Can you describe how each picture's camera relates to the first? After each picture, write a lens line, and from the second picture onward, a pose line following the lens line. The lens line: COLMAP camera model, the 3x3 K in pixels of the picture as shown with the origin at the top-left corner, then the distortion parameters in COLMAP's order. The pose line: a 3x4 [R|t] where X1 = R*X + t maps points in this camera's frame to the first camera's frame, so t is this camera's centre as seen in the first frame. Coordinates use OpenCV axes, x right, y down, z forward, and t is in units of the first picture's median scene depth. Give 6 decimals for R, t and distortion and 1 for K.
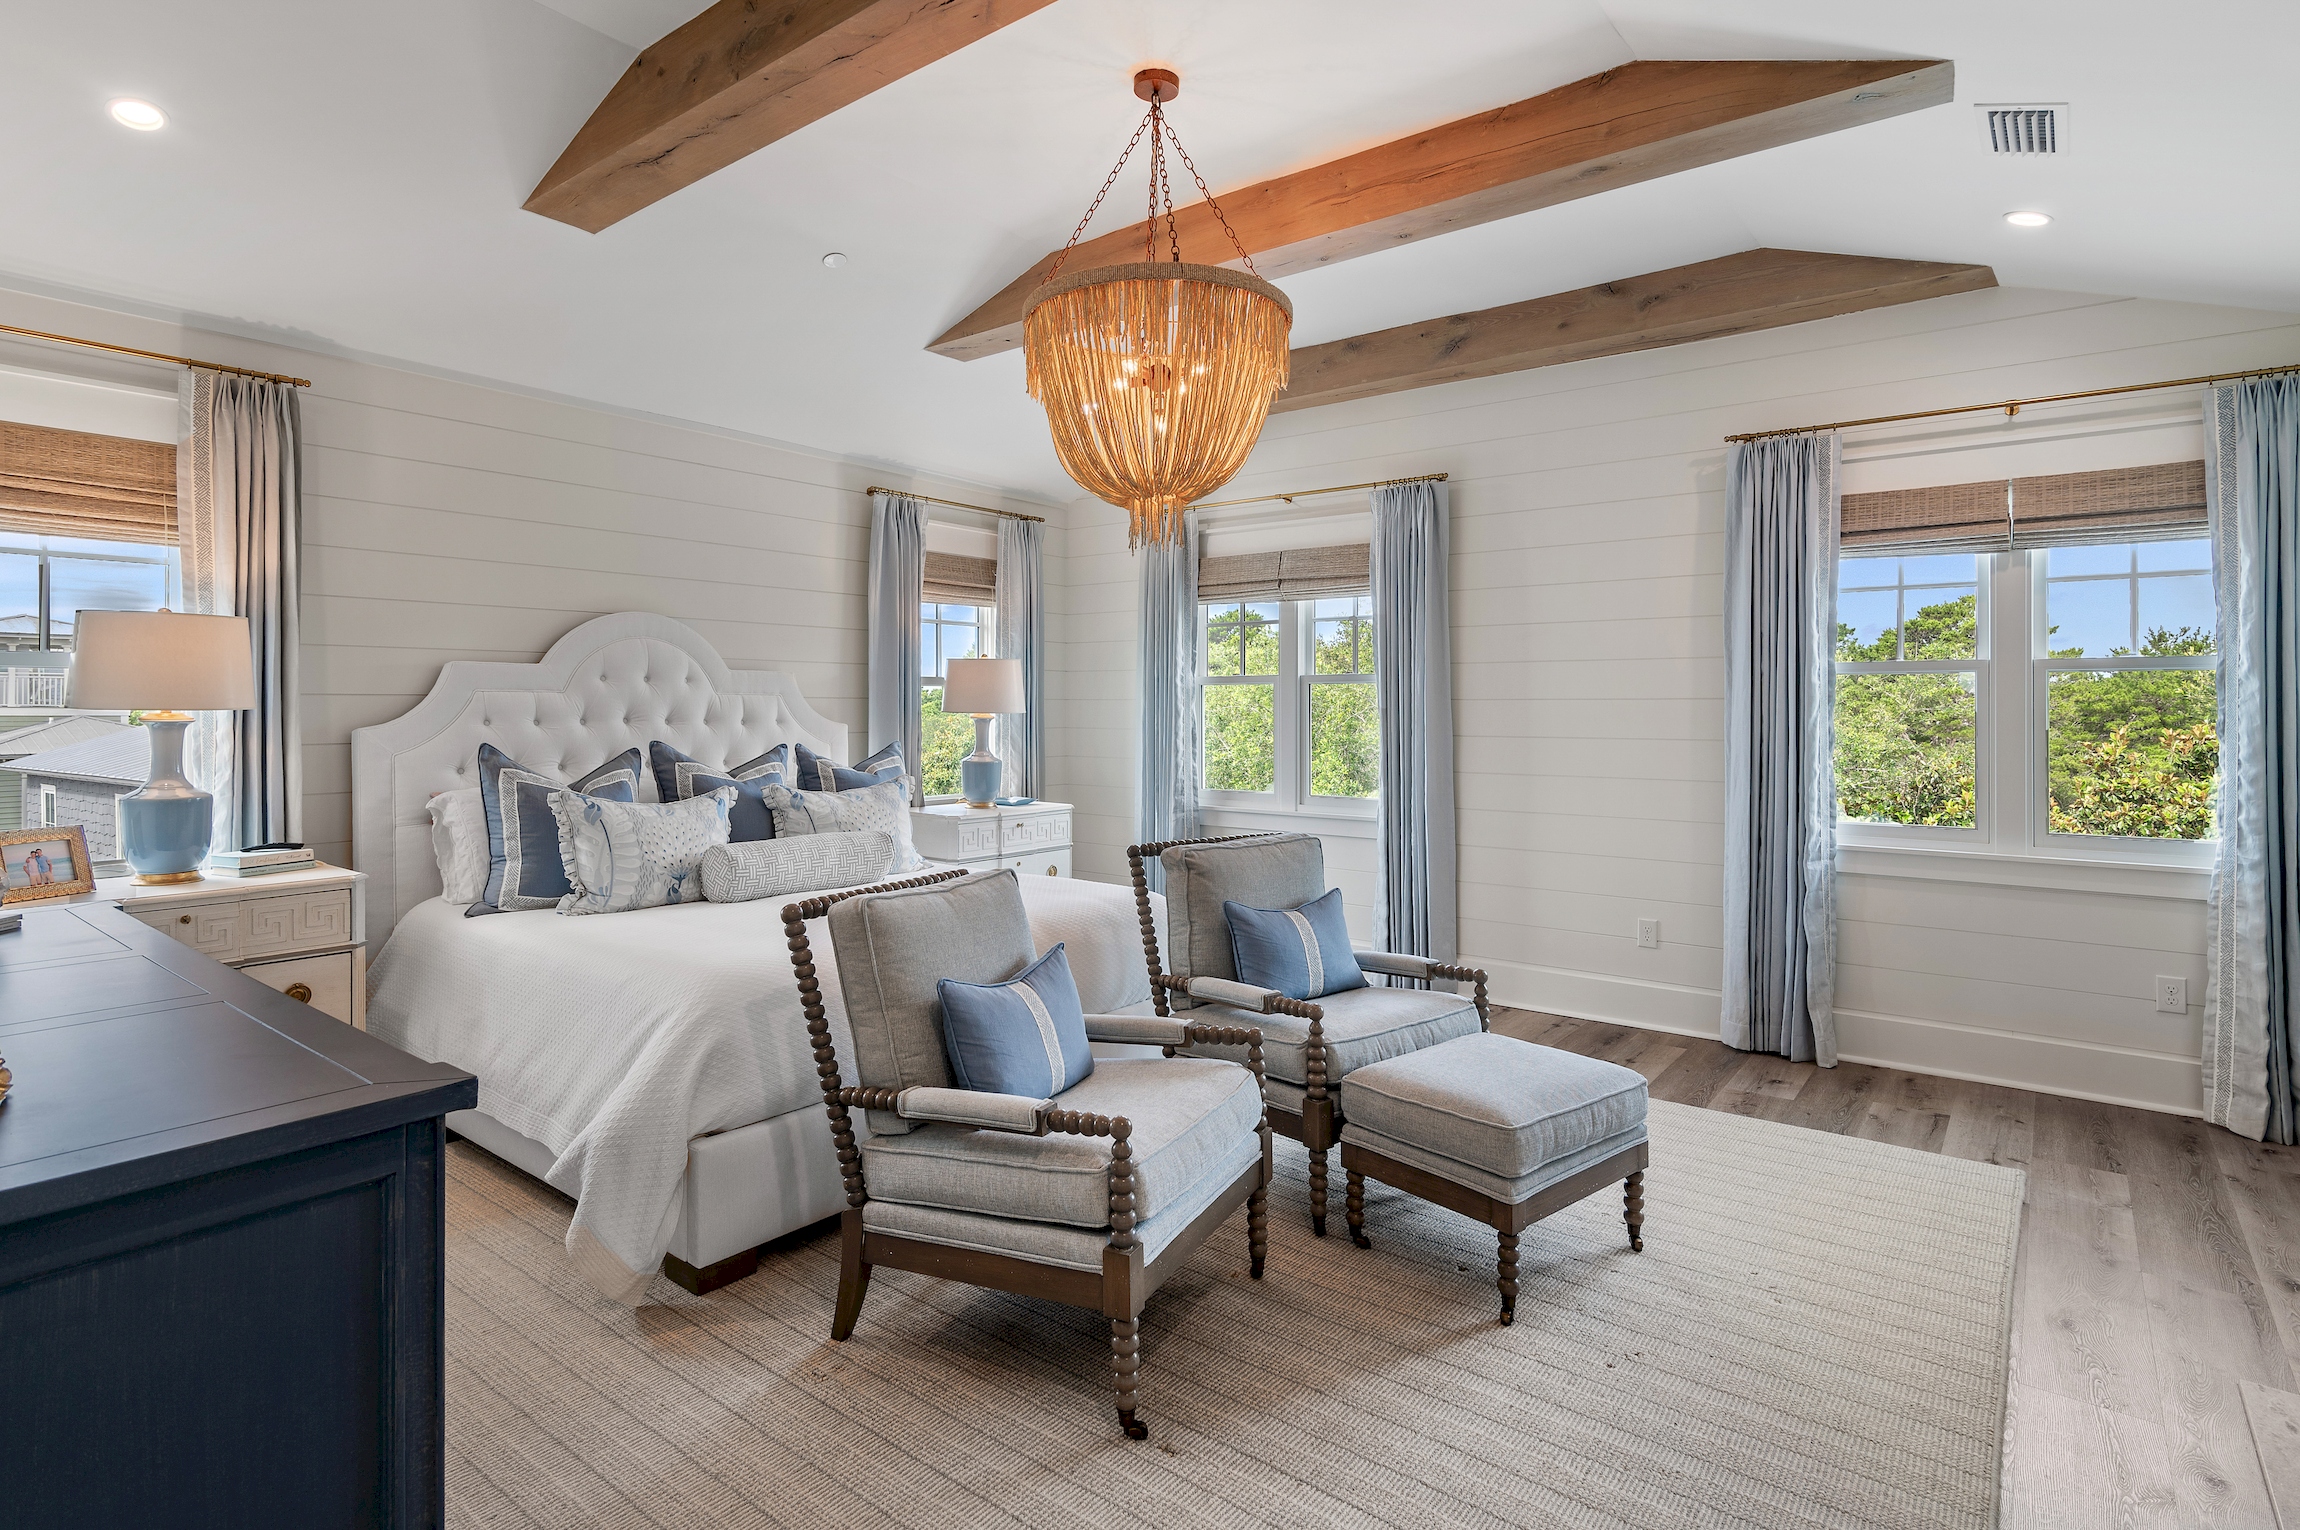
lens RADIAL K [[1171.7, 0, 1153.0], [0, 1171.7, 703.9], [0, 0, 1]] dist [0.001355, -0.000161]
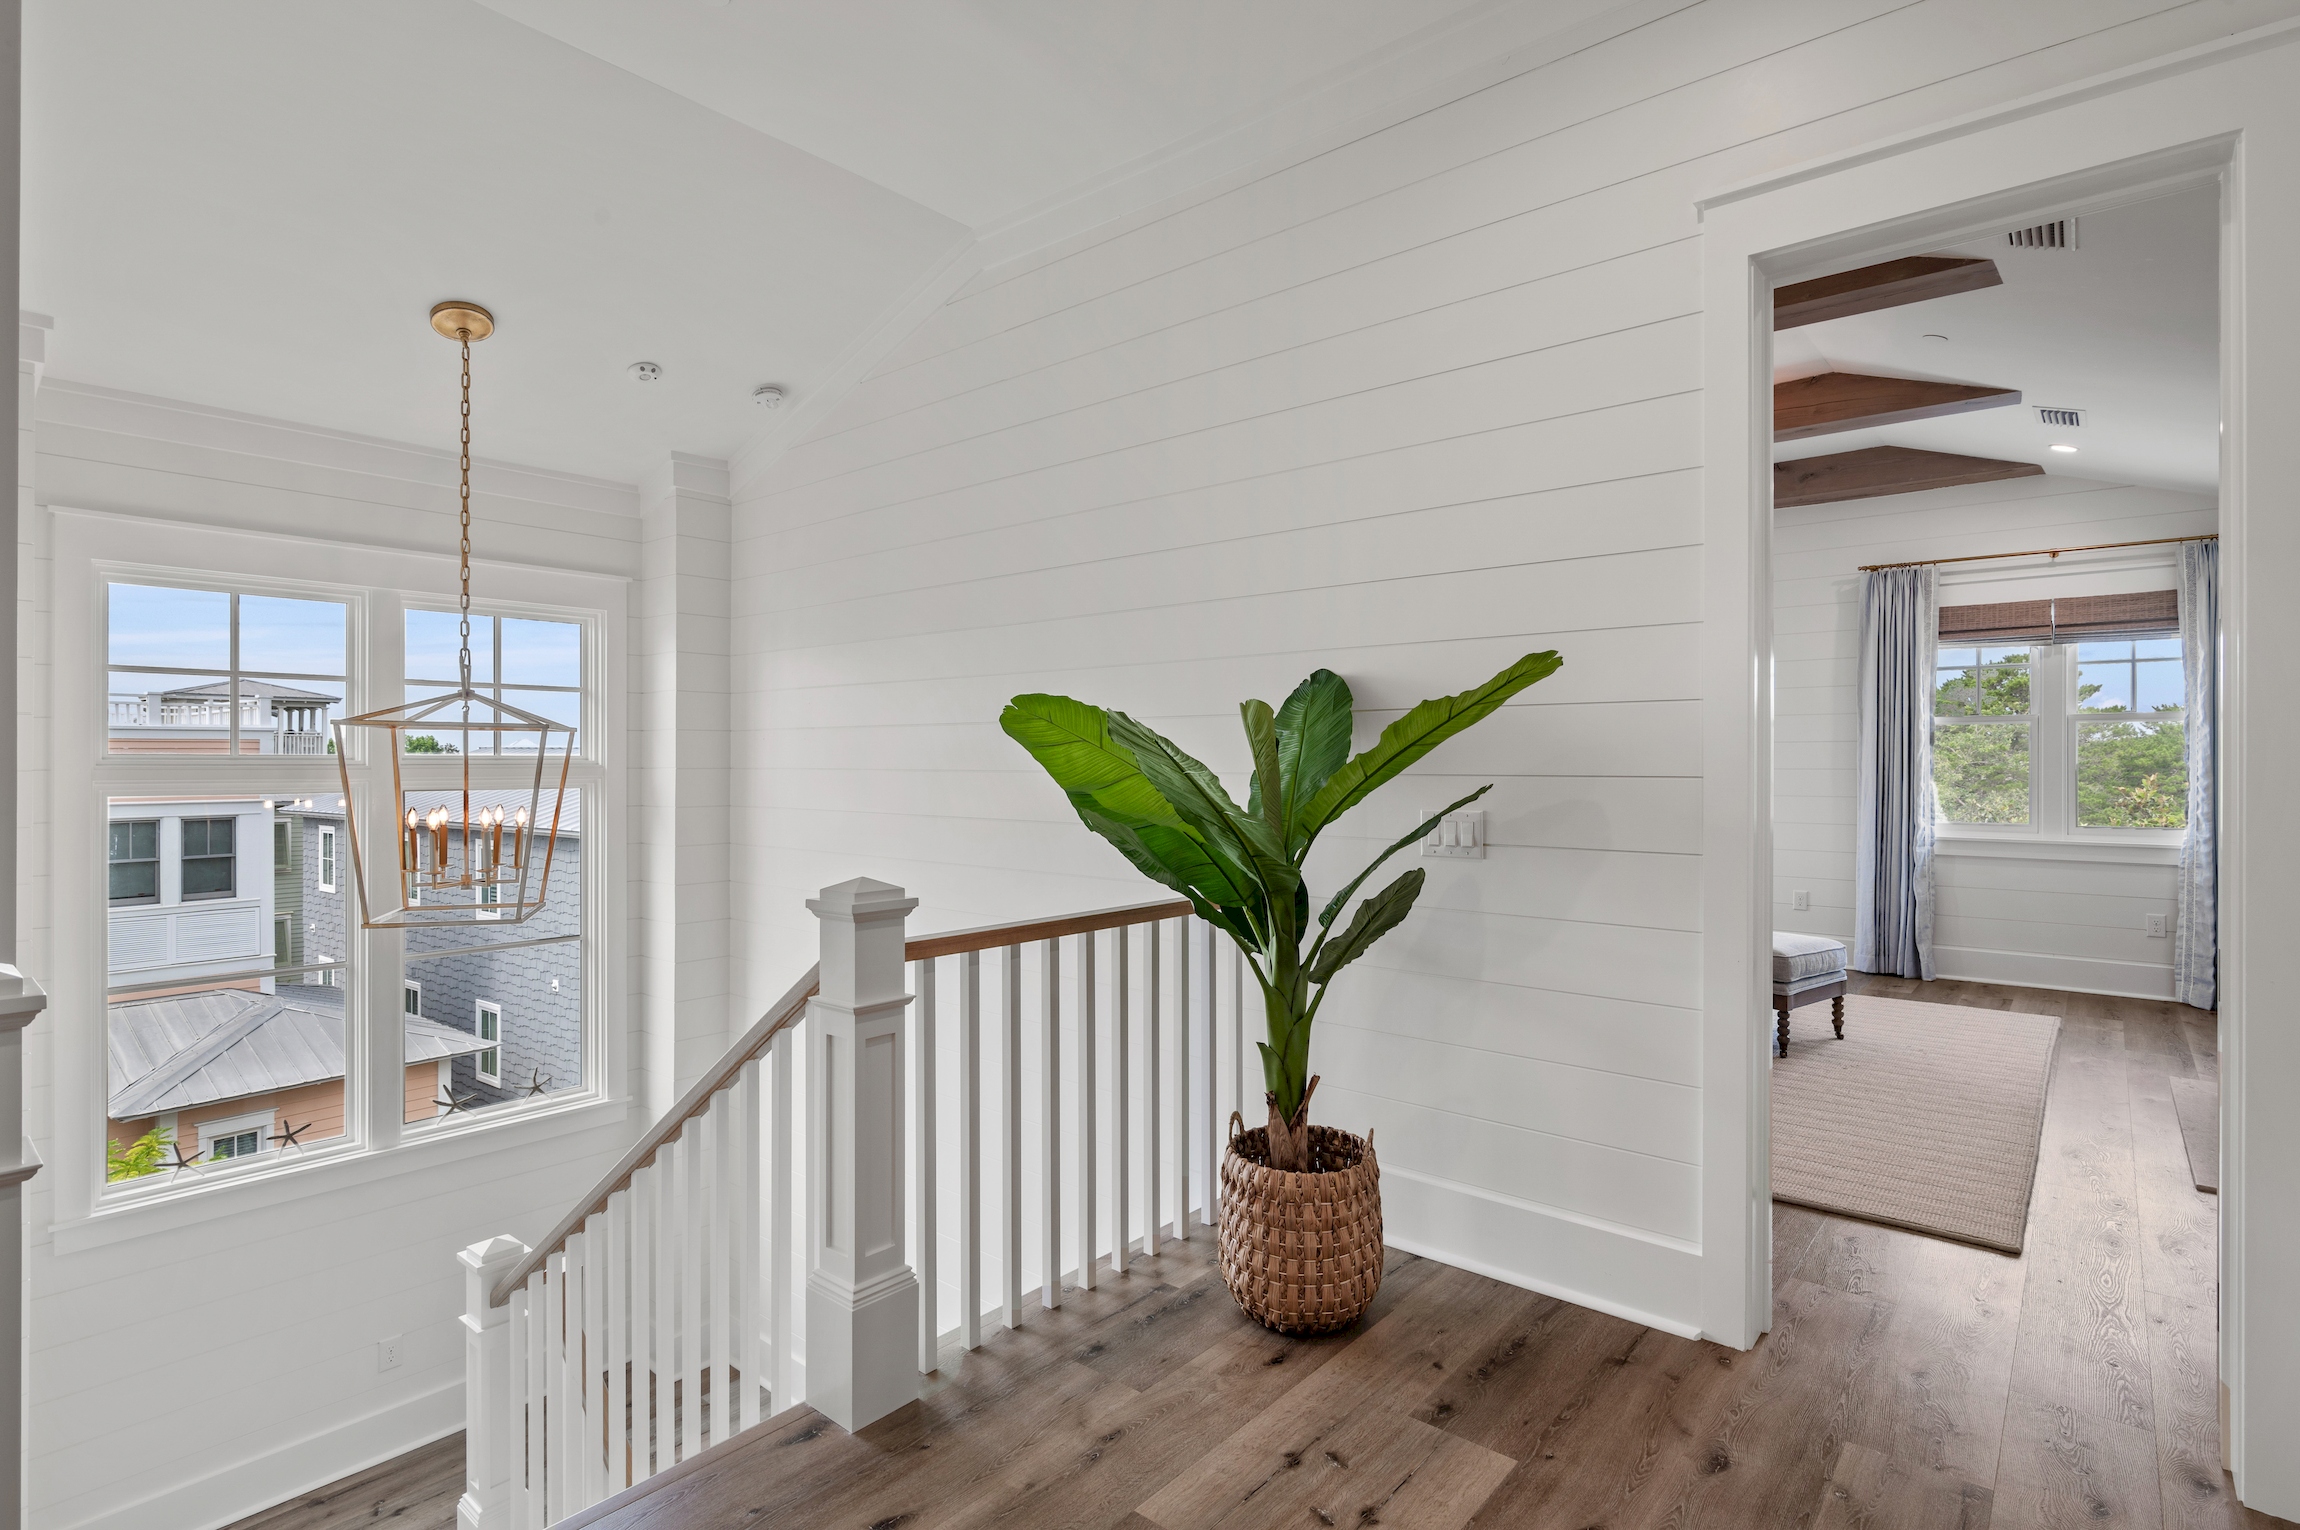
lens RADIAL K [[1150.5, 0, 1150.0], [0, 1150.5, 765.0], [0, 0, 1]] dist [0.000558, 0.000450]
pose [[0.999398, 0.000350, -0.034701, -0.387369], [-0.000249, 0.999996, 0.002923, 0.023340], [0.034702, -0.002913, 0.999393, -0.533260]]
